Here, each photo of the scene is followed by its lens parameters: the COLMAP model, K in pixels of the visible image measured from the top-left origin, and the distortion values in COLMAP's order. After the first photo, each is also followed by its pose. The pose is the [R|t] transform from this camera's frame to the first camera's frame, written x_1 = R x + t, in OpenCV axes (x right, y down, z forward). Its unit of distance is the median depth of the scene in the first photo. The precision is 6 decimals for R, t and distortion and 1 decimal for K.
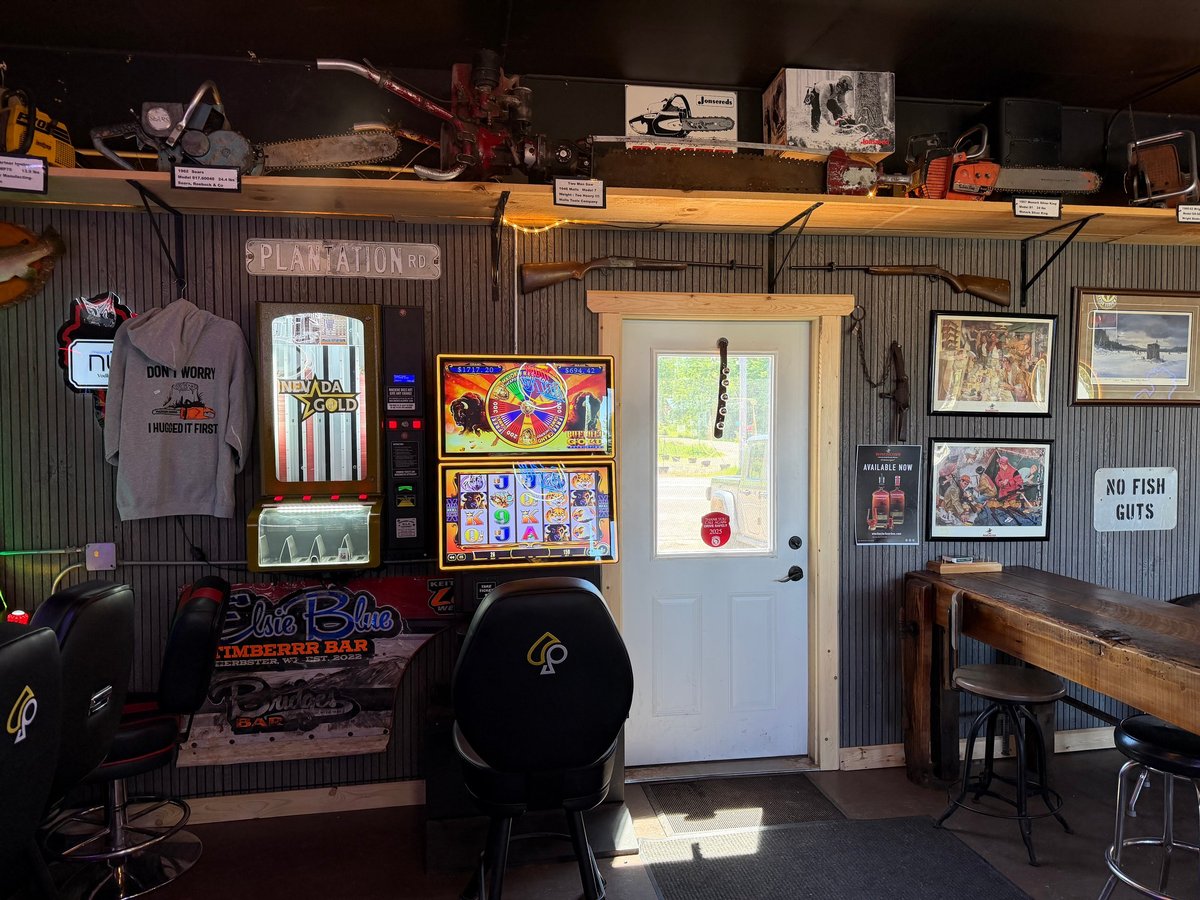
lens RADIAL K [[837.7, 0, 600.3], [0, 837.7, 453.3], [0, 0, 1]] dist [0.000452, -0.007173]
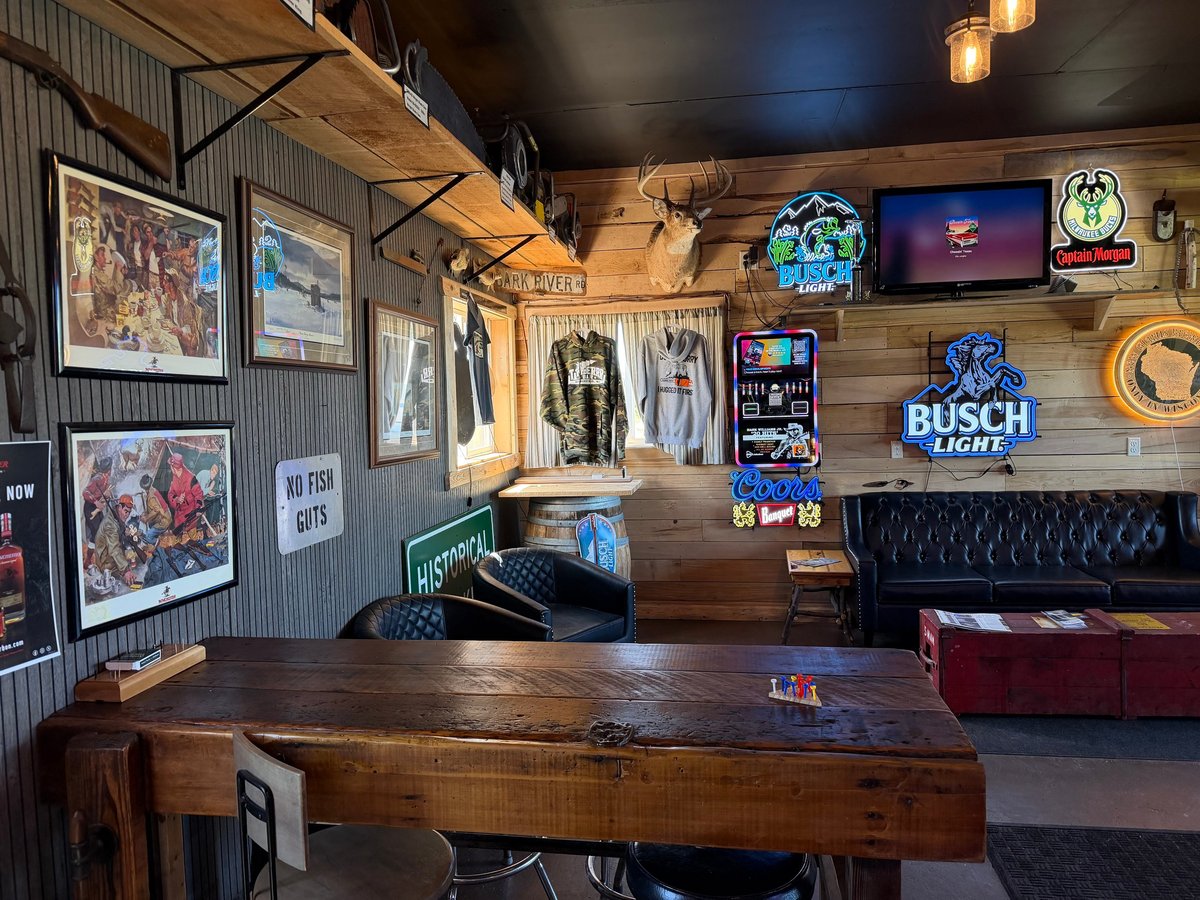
lens RADIAL K [[837.7, 0, 600.7], [0, 837.7, 452.3], [0, 0, 1]] dist [0.000452, -0.007173]
pose [[0.306931, -0.065395, 0.949483, 0.039334], [0.056249, 0.997139, 0.050494, -0.009034], [-0.950068, 0.037910, 0.309731, 0.560676]]
